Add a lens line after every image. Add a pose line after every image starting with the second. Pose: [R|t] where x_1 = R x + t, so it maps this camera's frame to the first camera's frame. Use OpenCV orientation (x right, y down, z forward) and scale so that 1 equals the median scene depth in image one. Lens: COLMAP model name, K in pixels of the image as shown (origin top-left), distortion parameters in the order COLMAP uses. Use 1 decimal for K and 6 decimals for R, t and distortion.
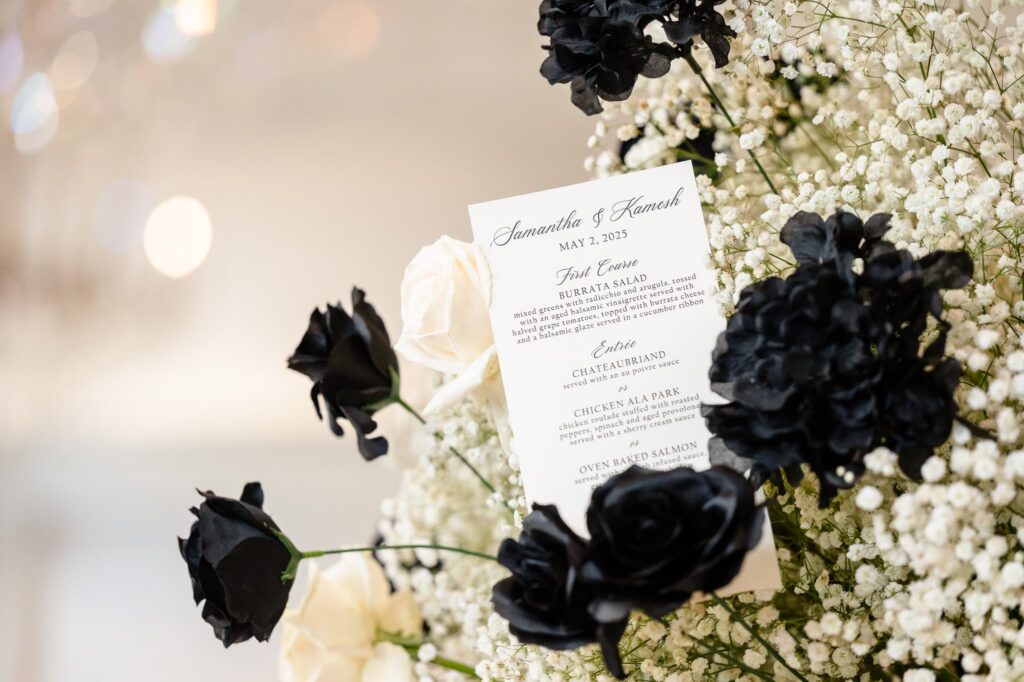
lens RADIAL K [[2520.7, 0, 512.7], [0, 2520.7, 339.2], [0, 0, 1]] dist [0.028237, 0.000000]
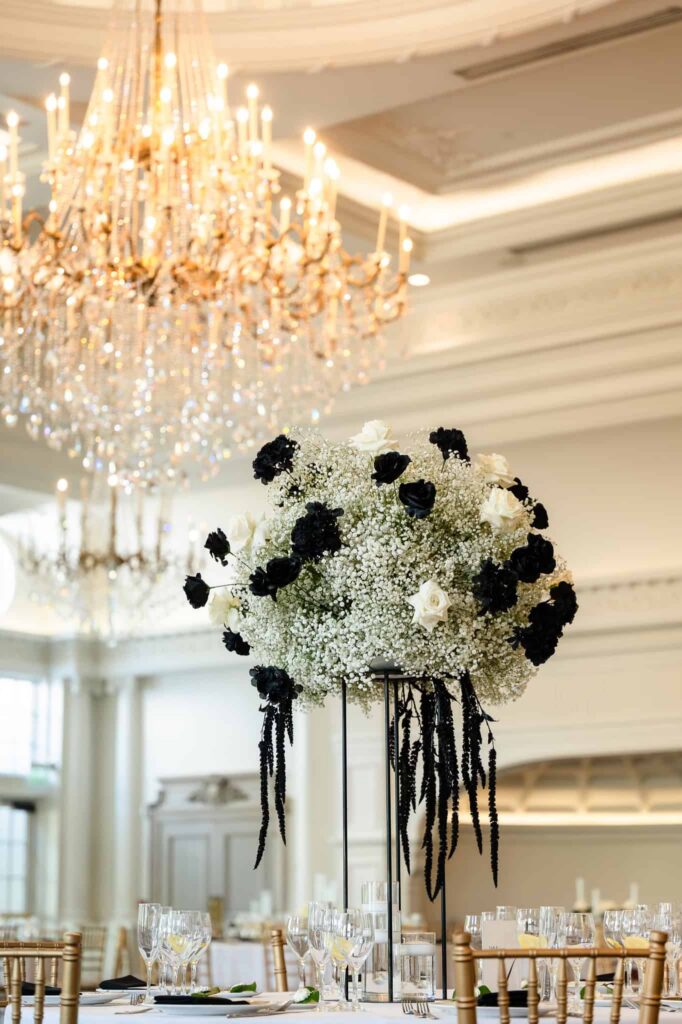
lens RADIAL K [[2520.7, 0, 340.0], [0, 2520.7, 512.3], [0, 0, 1]] dist [0.028237, 0.000000]
pose [[0.995433, -0.082079, -0.048750, 0.409216], [0.079830, 0.995728, -0.046406, 0.194591], [0.052351, 0.042303, 0.997732, -3.777373]]
